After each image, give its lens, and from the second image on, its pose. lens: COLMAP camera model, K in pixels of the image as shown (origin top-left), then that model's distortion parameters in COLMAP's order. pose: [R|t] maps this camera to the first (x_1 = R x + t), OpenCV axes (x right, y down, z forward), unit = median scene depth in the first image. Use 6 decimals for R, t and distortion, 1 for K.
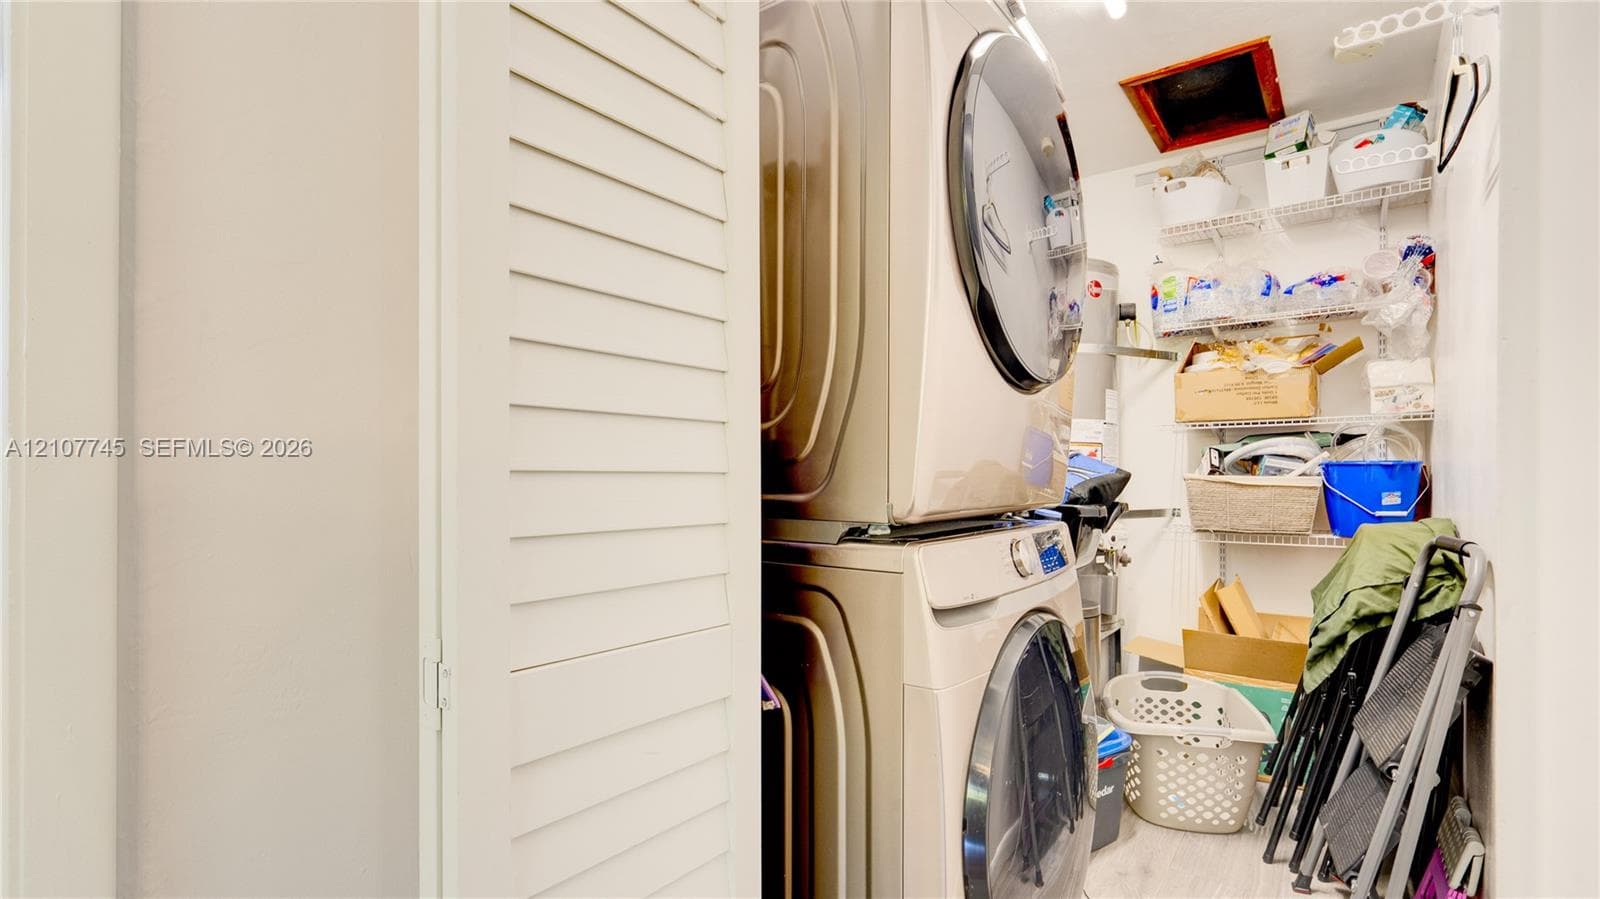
lens RADIAL K [[747.2, 0, 806.6], [0, 747.2, 458.5], [0, 0, 1]] dist [0.001307, 0.000089]
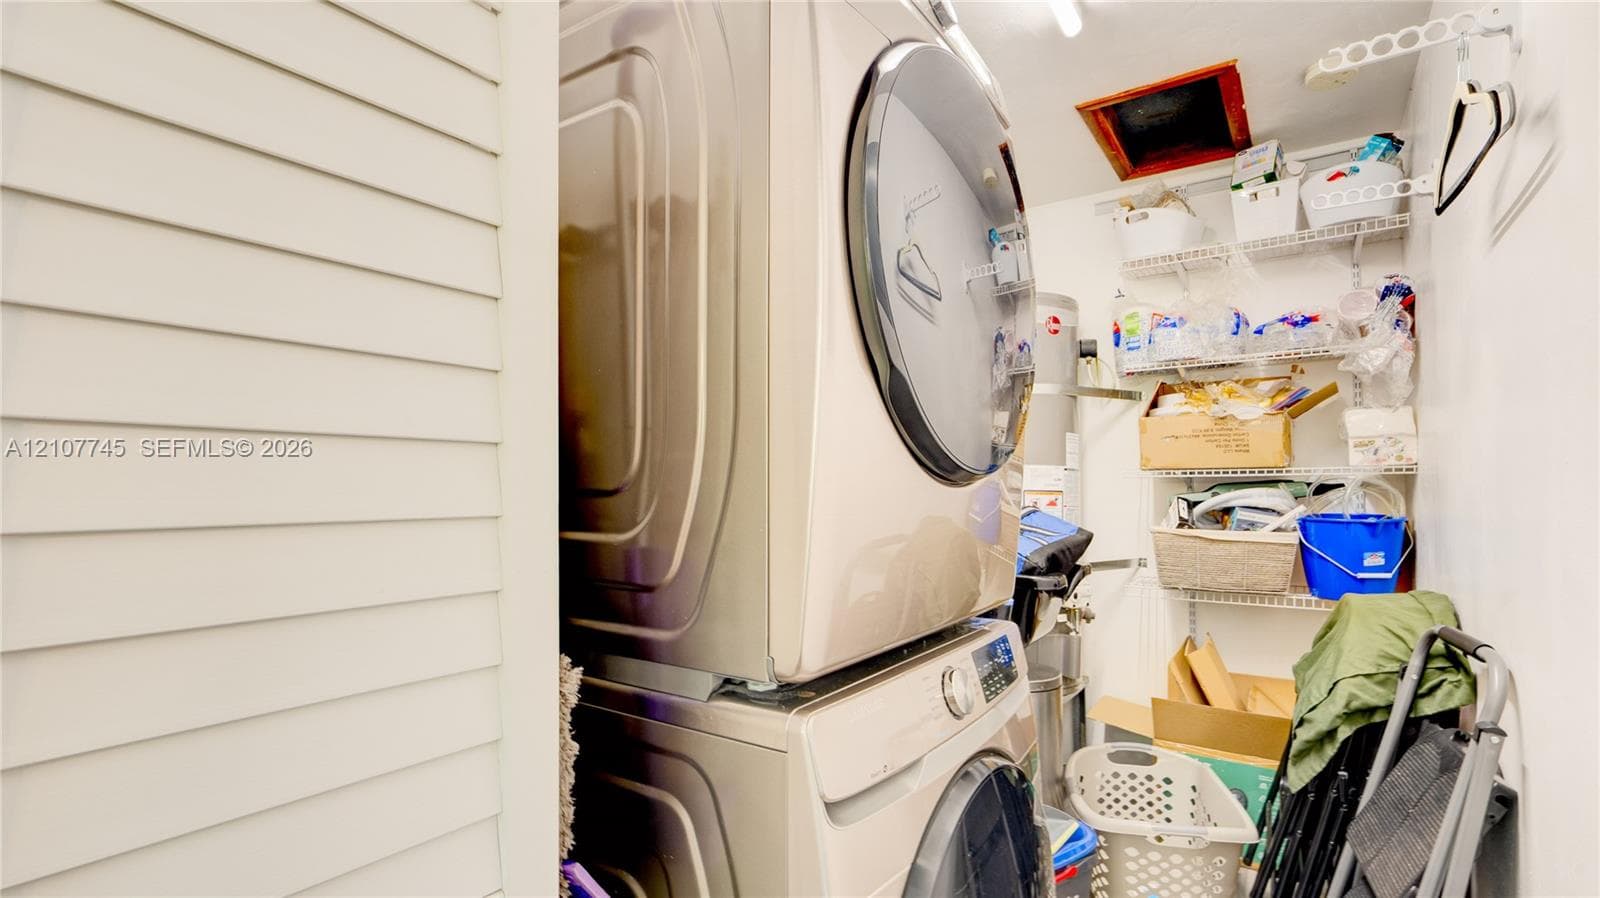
lens RADIAL K [[747.4, 0, 800.0], [0, 747.4, 449.0], [0, 0, 1]] dist [-0.000318, 0.000161]
pose [[0.999466, 0.001328, 0.032654, 0.048831], [-0.000330, 0.999533, -0.030551, -0.052502], [-0.032680, 0.030524, 0.999000, 0.103765]]
